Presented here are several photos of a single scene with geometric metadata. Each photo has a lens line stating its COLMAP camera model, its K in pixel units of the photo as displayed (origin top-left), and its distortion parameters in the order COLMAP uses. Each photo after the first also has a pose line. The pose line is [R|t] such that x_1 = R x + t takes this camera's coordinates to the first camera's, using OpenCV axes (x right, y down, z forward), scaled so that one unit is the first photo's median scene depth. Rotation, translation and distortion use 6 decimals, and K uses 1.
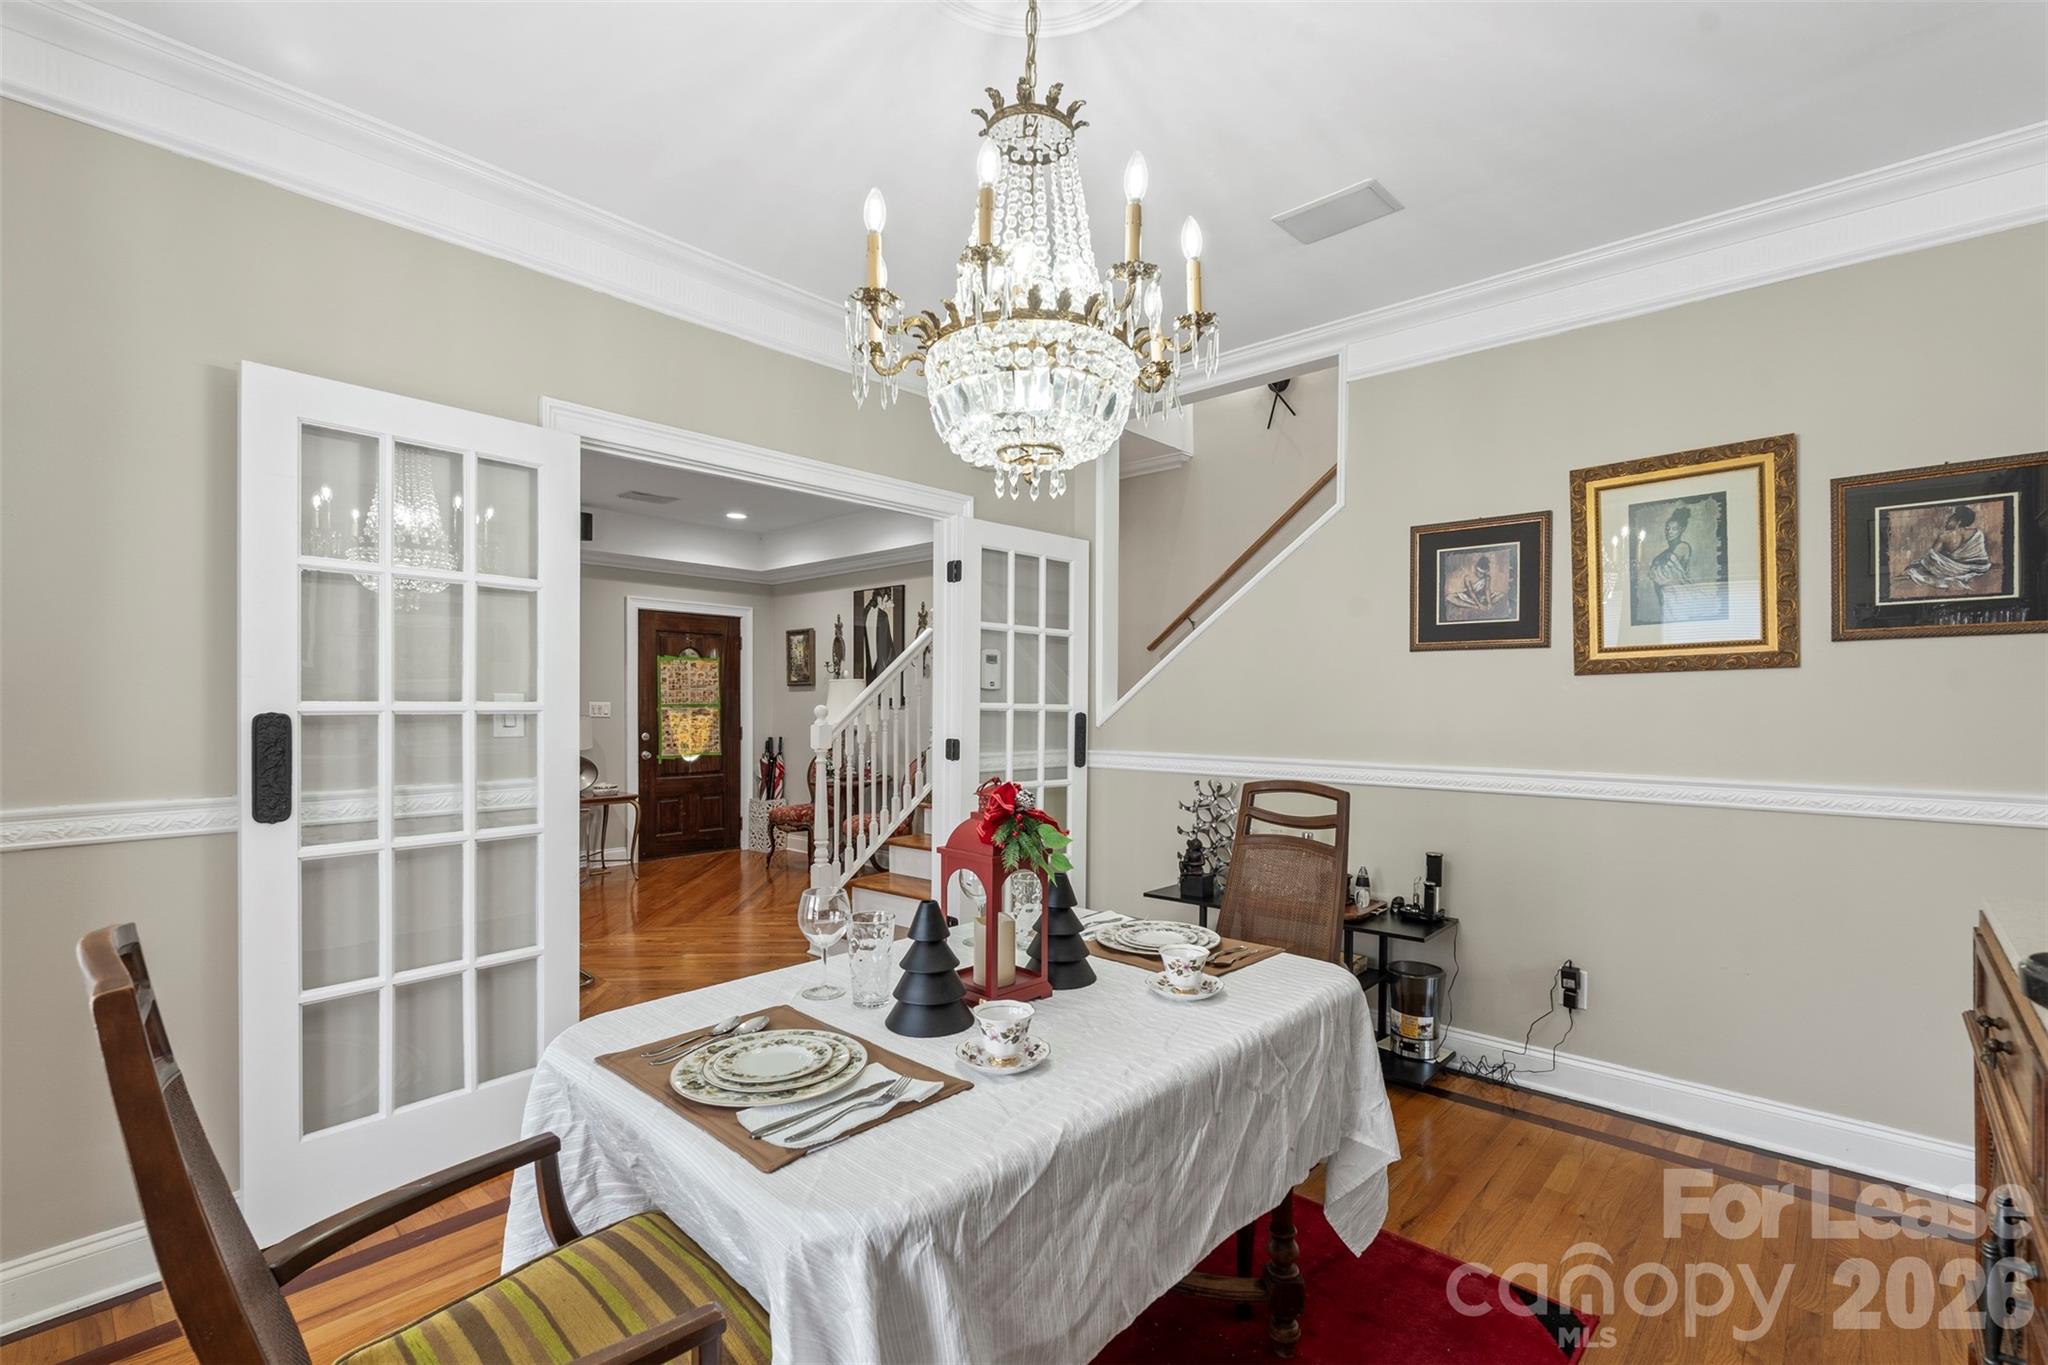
lens RADIAL K [[905.9, 0, 1036.2], [0, 905.9, 709.7], [0, 0, 1]] dist [-0.004396, 0.000575]
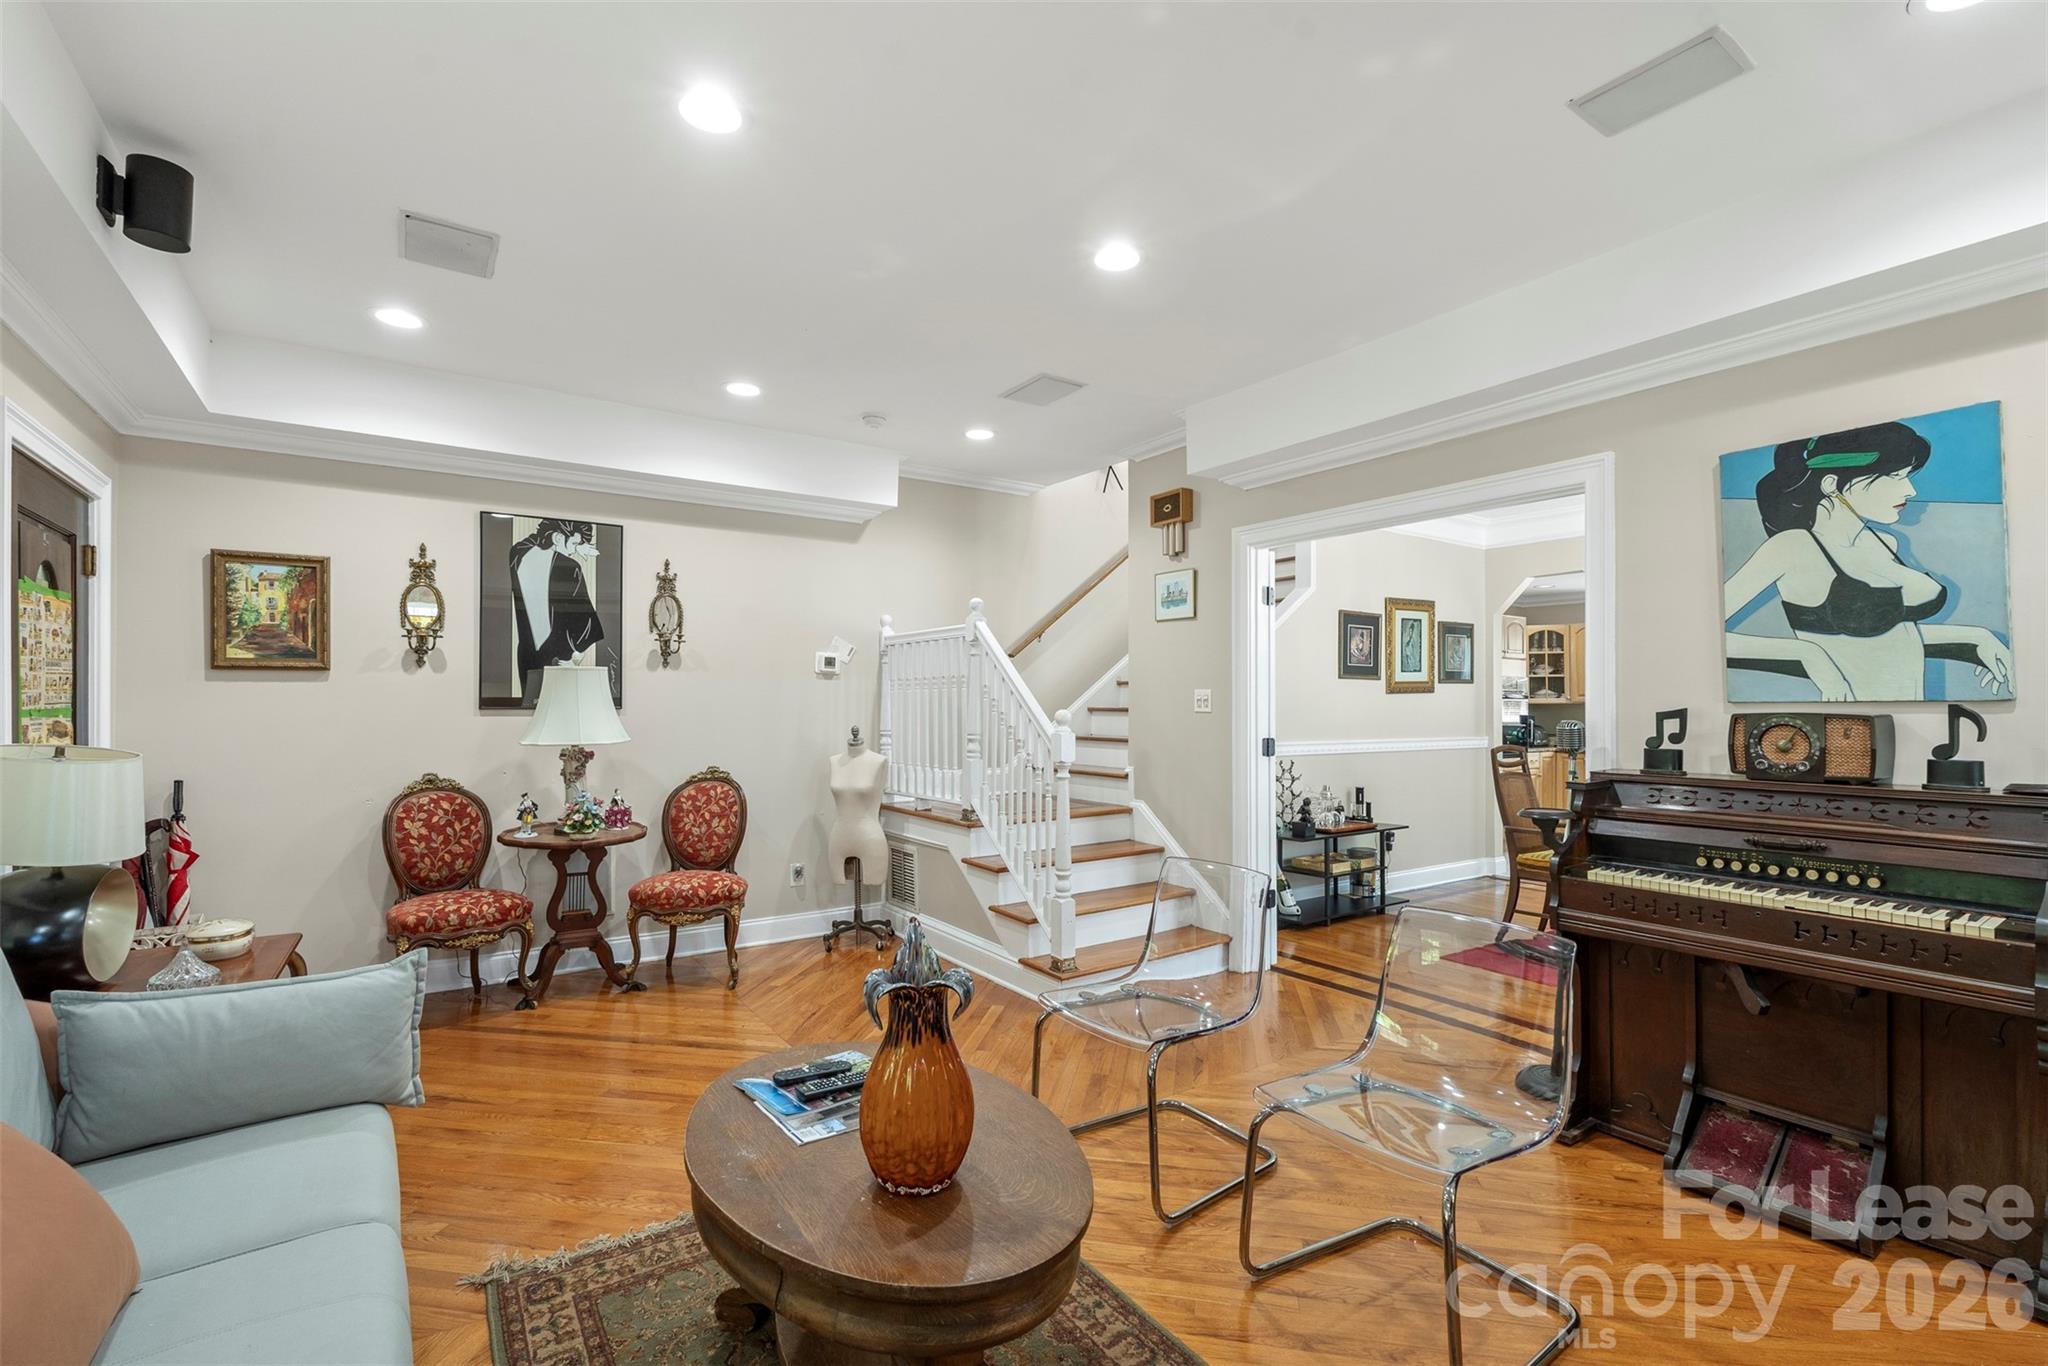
lens RADIAL K [[905.9, 0, 1017.0], [0, 905.9, 698.3], [0, 0, 1]] dist [-0.004396, 0.000575]
pose [[0.236984, 0.003605, 0.971507, -0.663490], [0.004377, 0.999979, -0.004778, -0.007333], [-0.971504, 0.005385, 0.236963, 0.521578]]
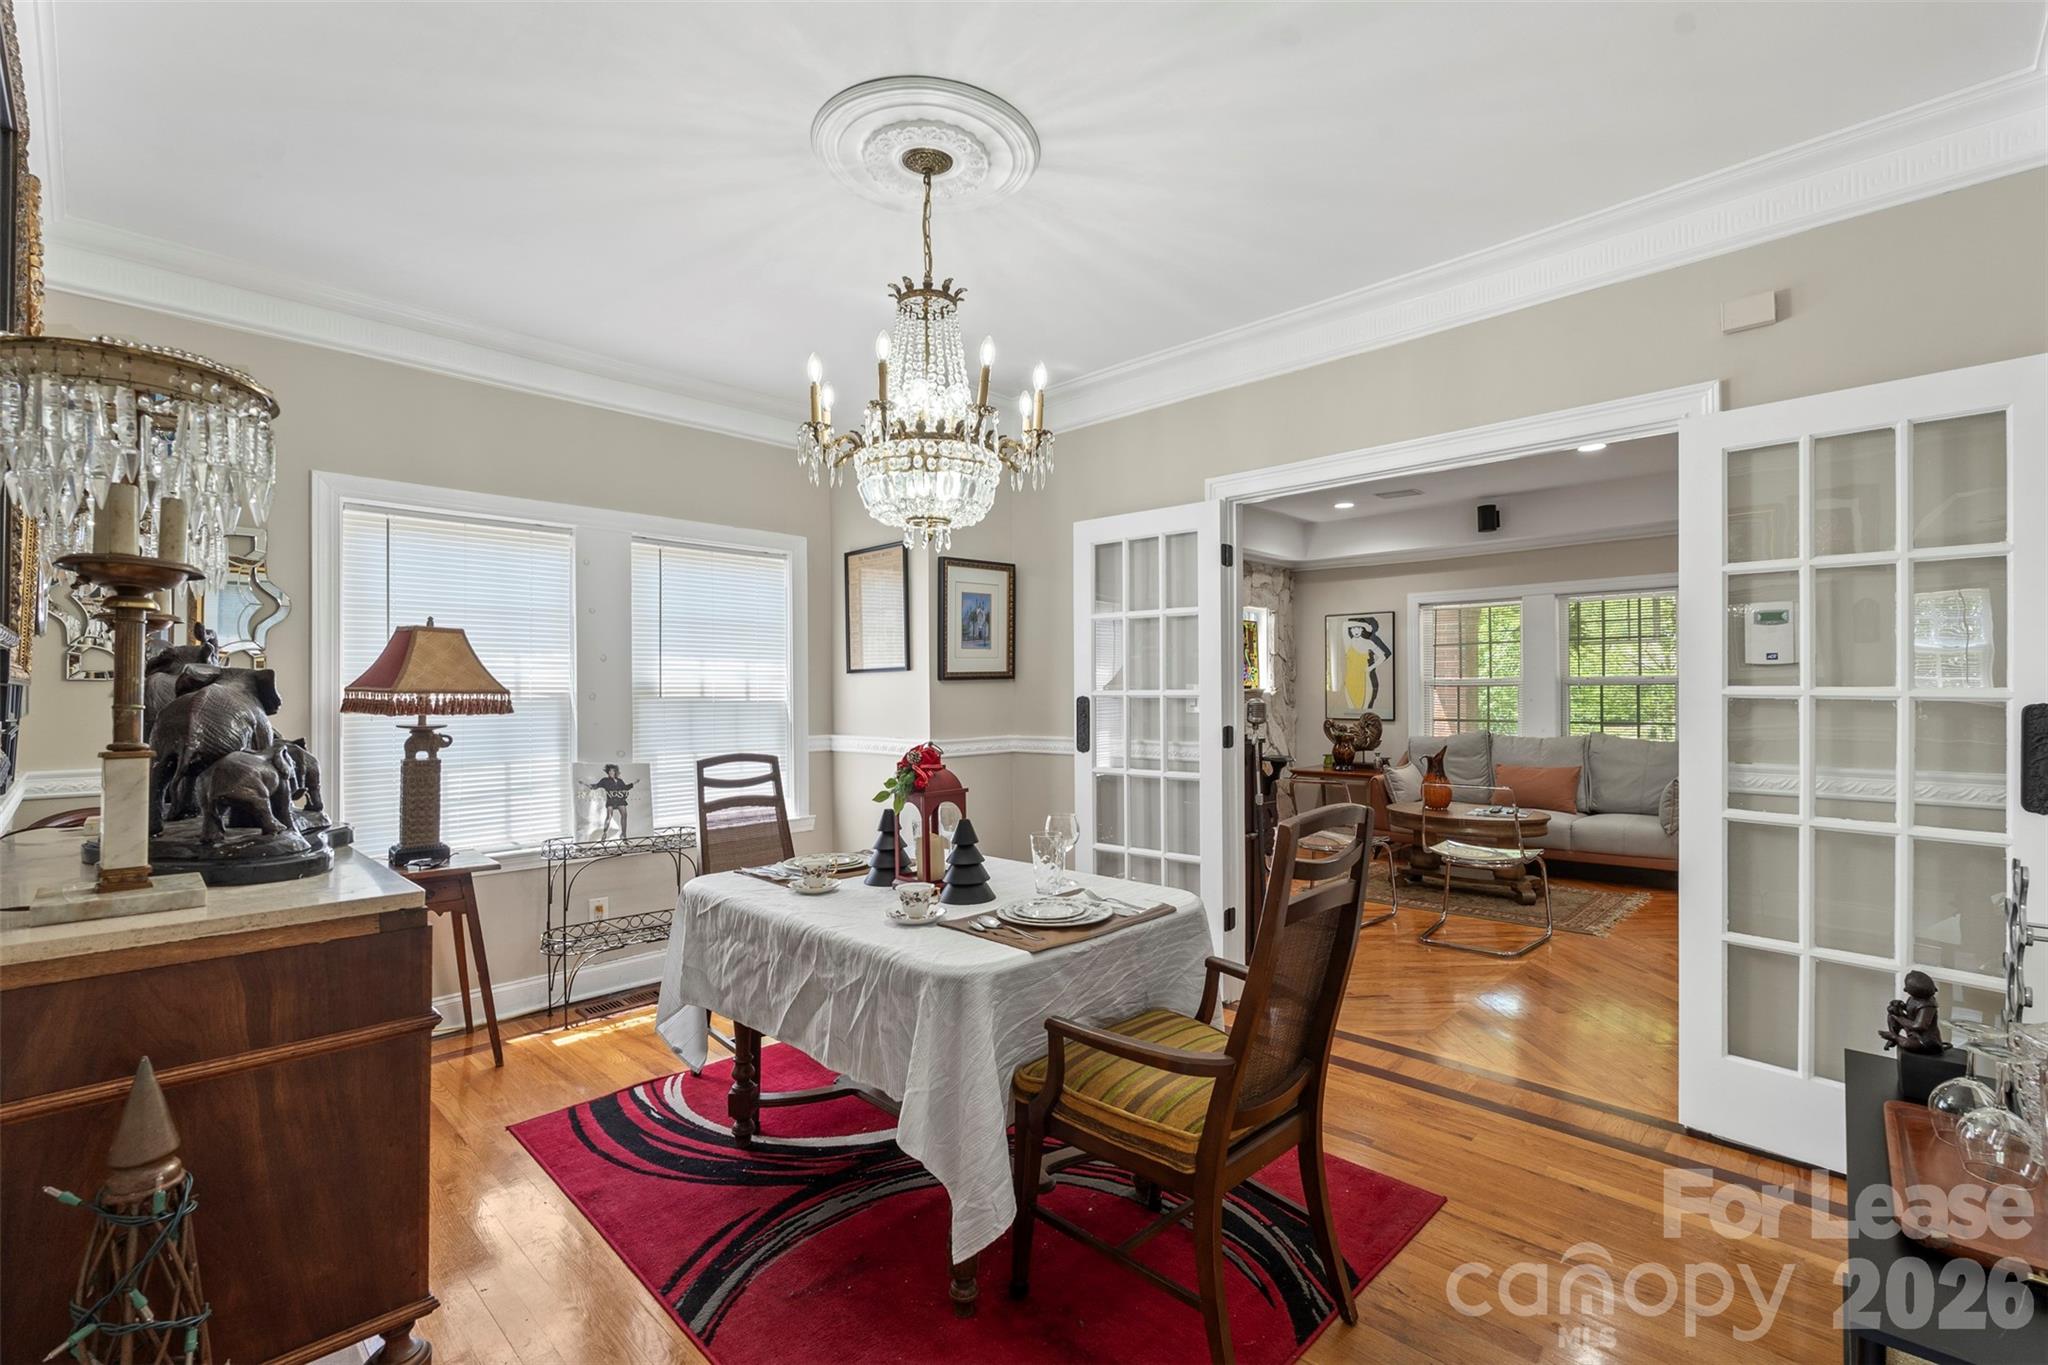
lens RADIAL K [[905.9, 0, 1030.6], [0, 905.9, 688.8], [0, 0, 1]] dist [-0.004396, 0.000575]
pose [[-0.011067, -0.004691, -0.999928, 0.304301], [-0.001428, 0.999988, -0.004675, -0.000722], [0.999938, 0.001376, -0.011074, 0.245808]]
